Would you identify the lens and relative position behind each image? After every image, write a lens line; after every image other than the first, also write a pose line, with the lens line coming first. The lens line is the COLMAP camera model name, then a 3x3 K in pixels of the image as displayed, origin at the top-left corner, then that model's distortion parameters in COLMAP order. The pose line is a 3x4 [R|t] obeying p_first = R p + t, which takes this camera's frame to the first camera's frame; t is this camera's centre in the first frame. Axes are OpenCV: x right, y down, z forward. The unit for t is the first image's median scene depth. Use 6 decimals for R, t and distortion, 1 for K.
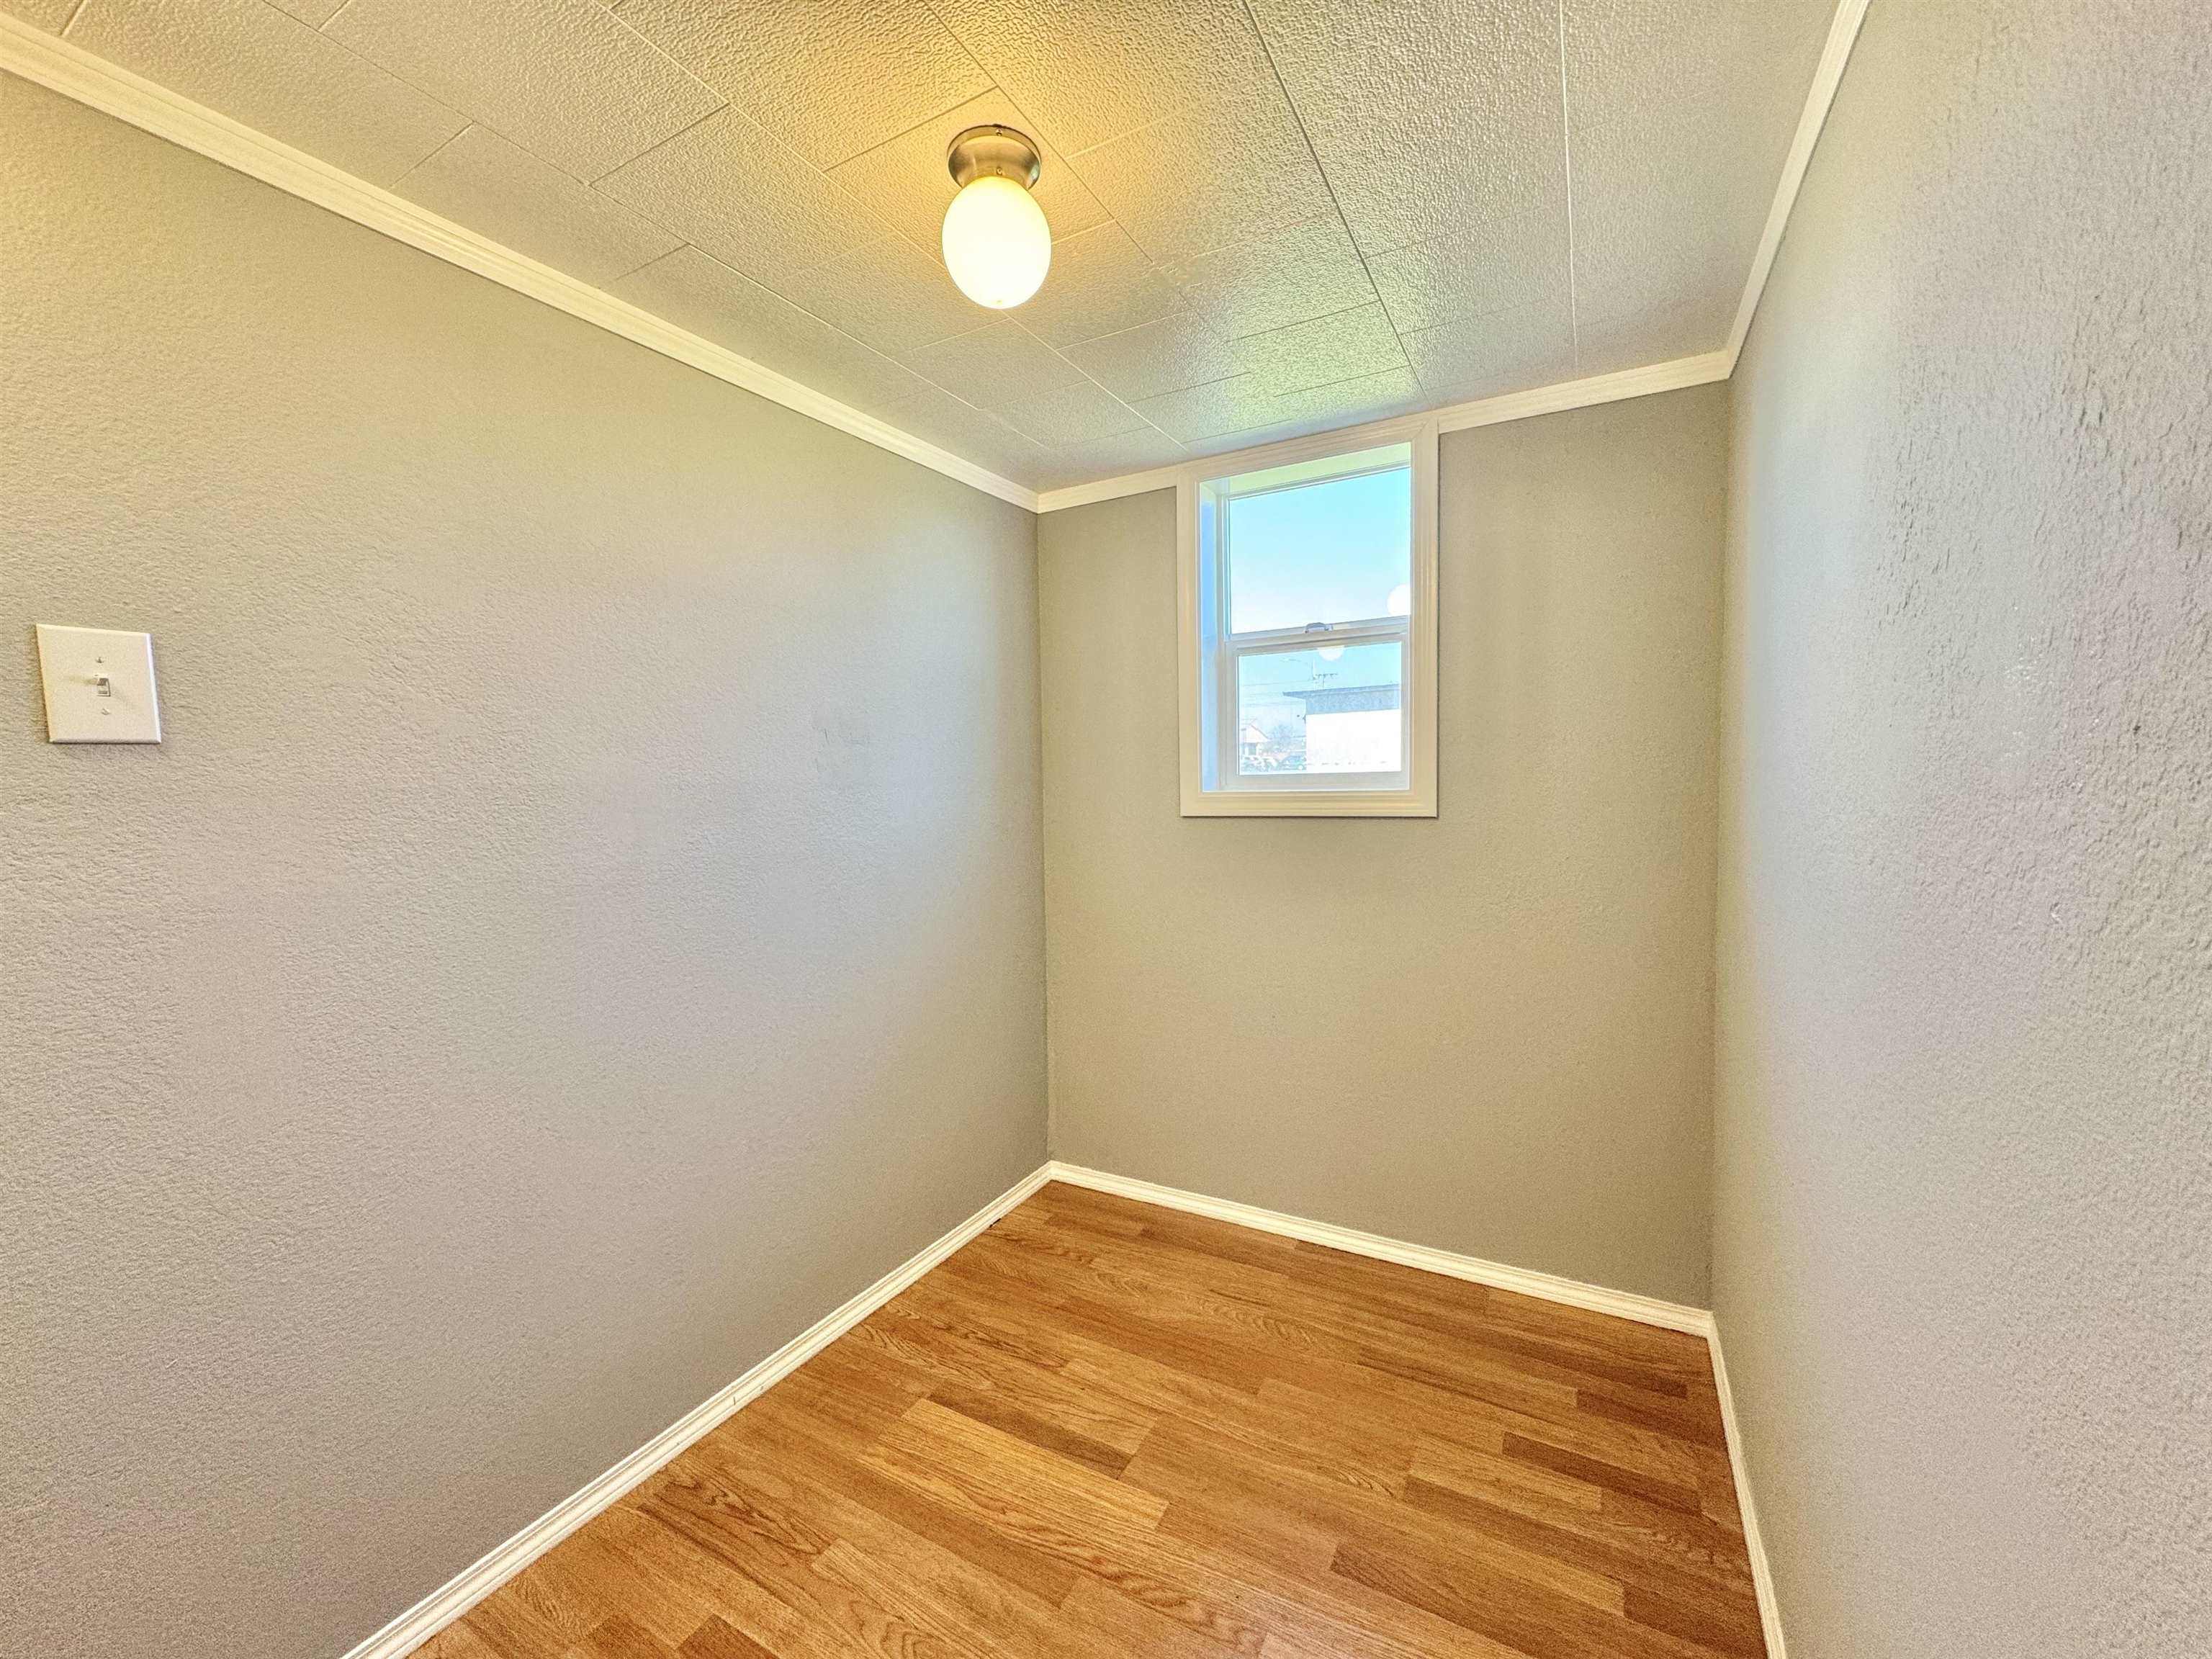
lens RADIAL K [[899.5, 0, 1116.2], [0, 899.5, 831.2], [0, 0, 1]] dist [-0.000981, -0.000044]
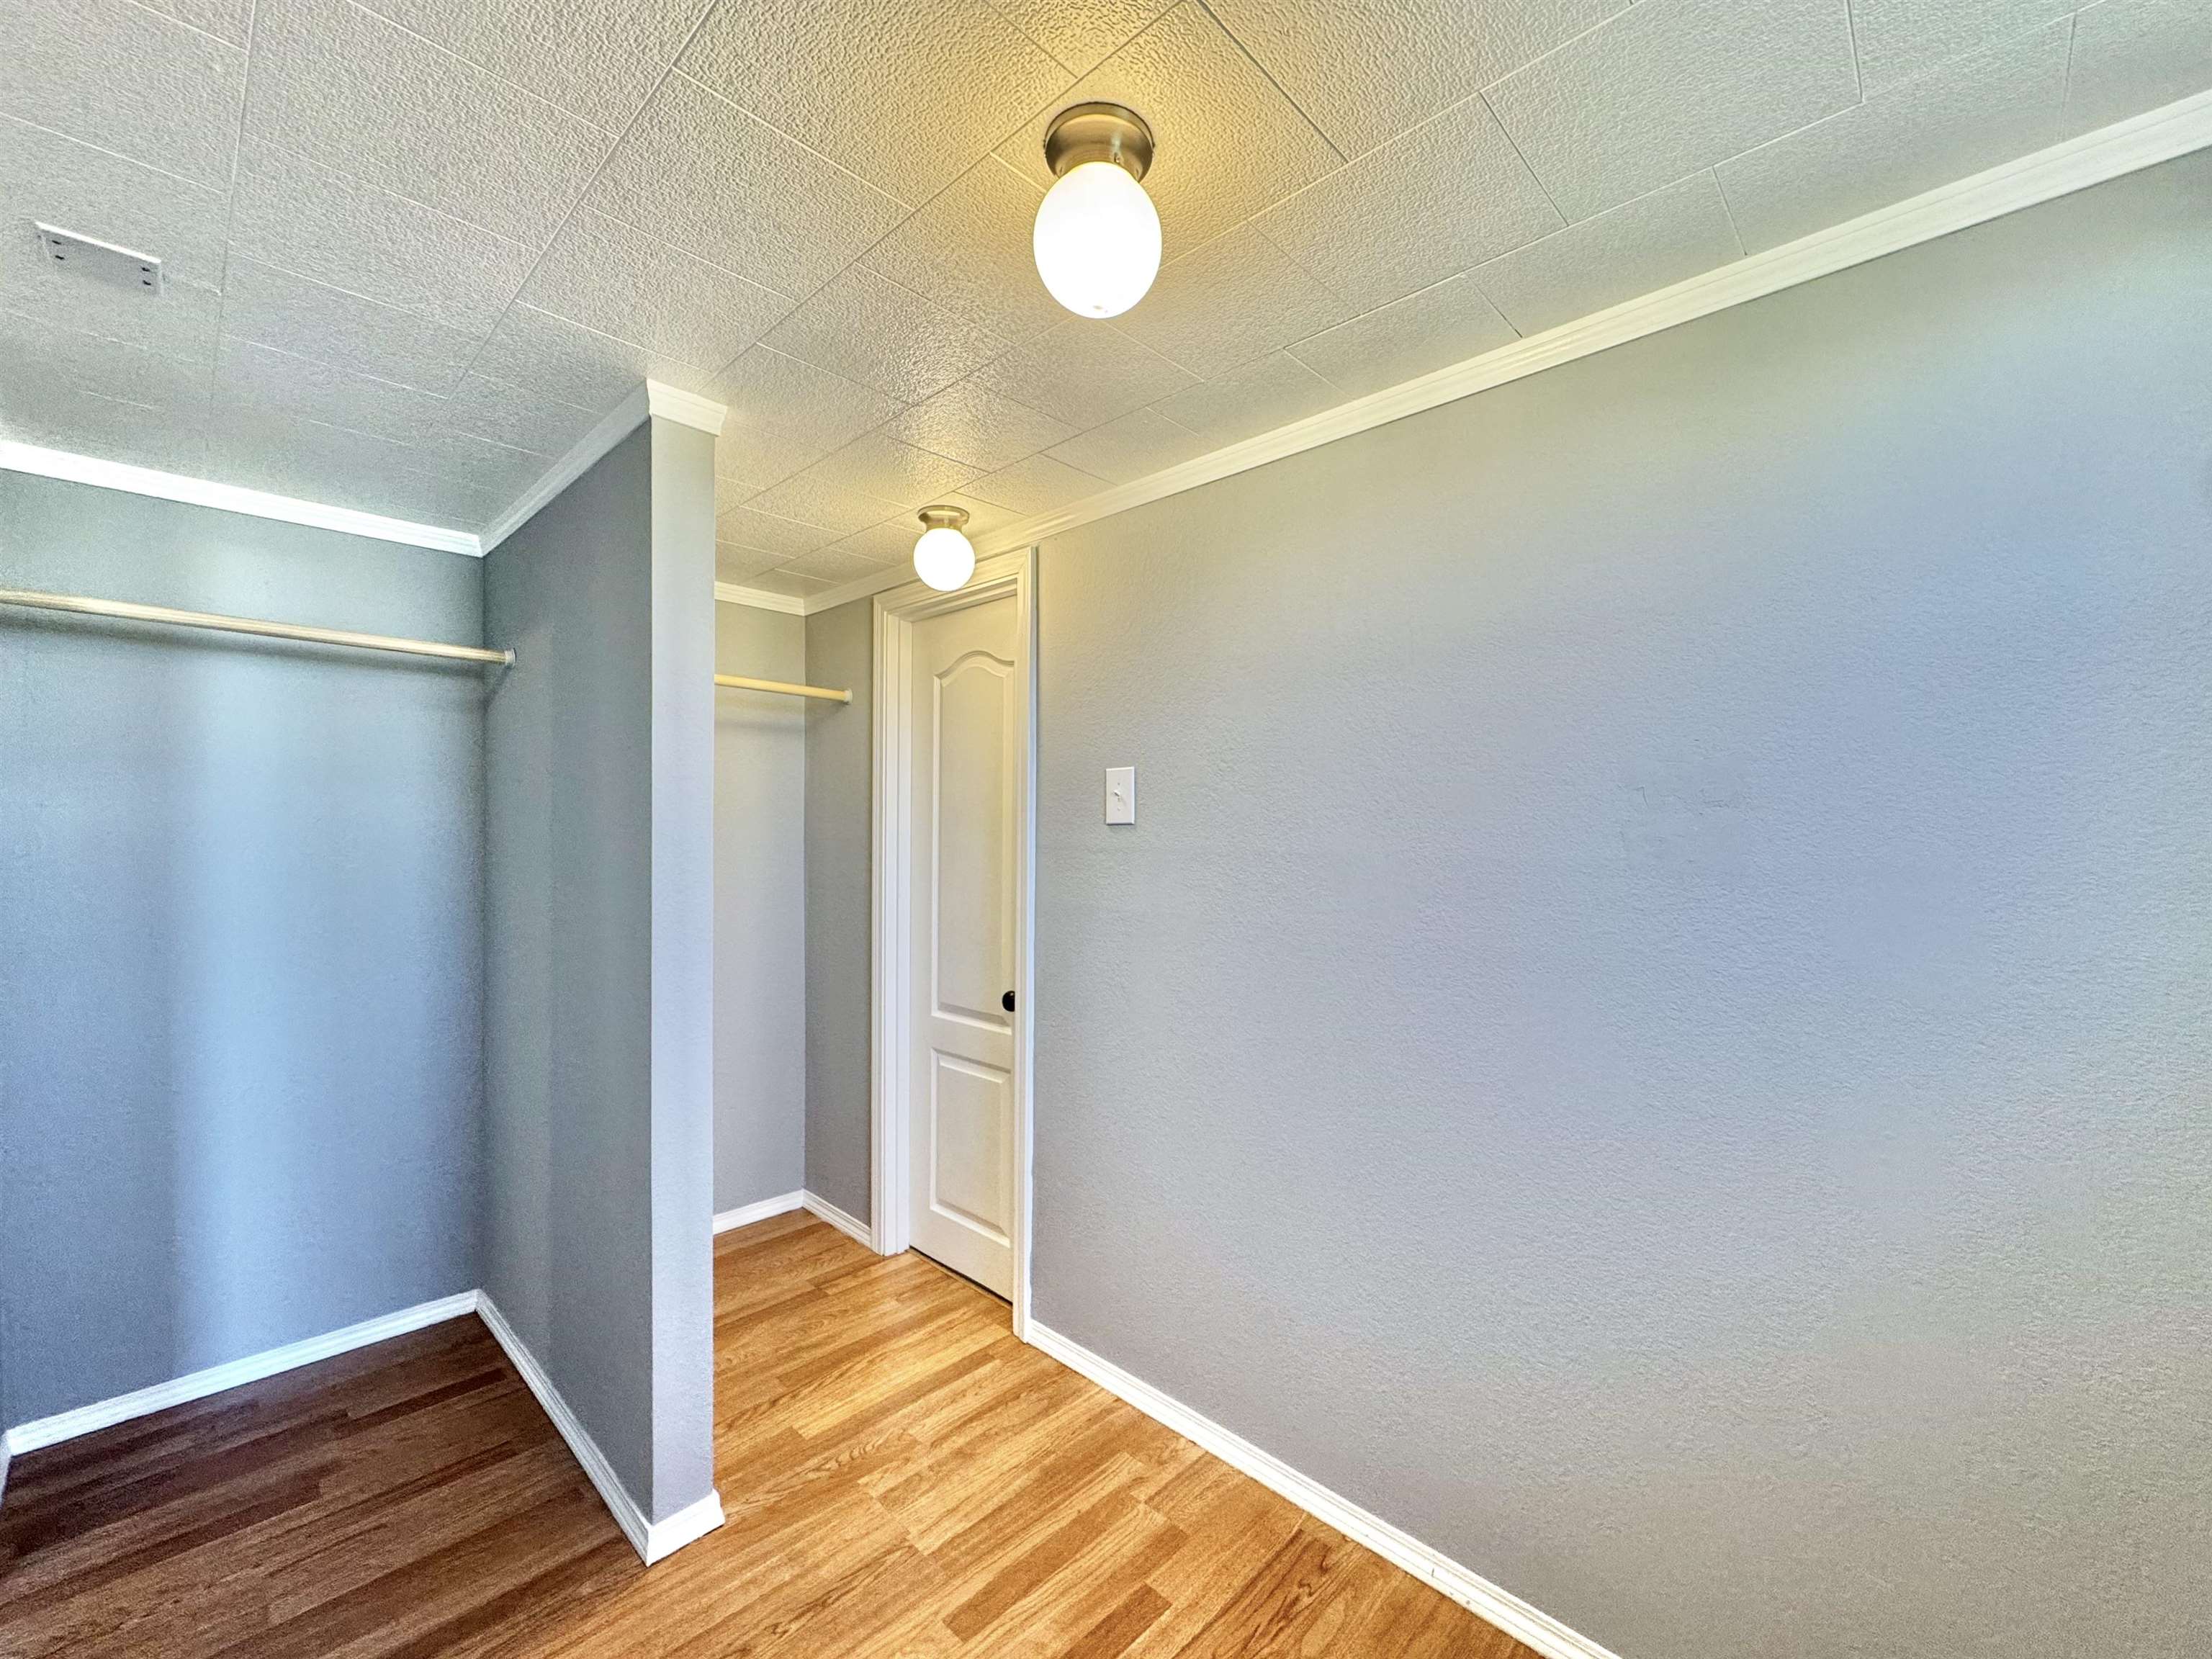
lens RADIAL K [[899.5, 0, 1116.2], [0, 899.5, 831.2], [0, 0, 1]] dist [-0.000981, -0.000044]
pose [[-0.259492, 0.015813, -0.965616, 0.552320], [-0.066028, 0.997236, 0.034074, -0.099970], [0.963485, 0.072599, -0.257731, 1.014150]]
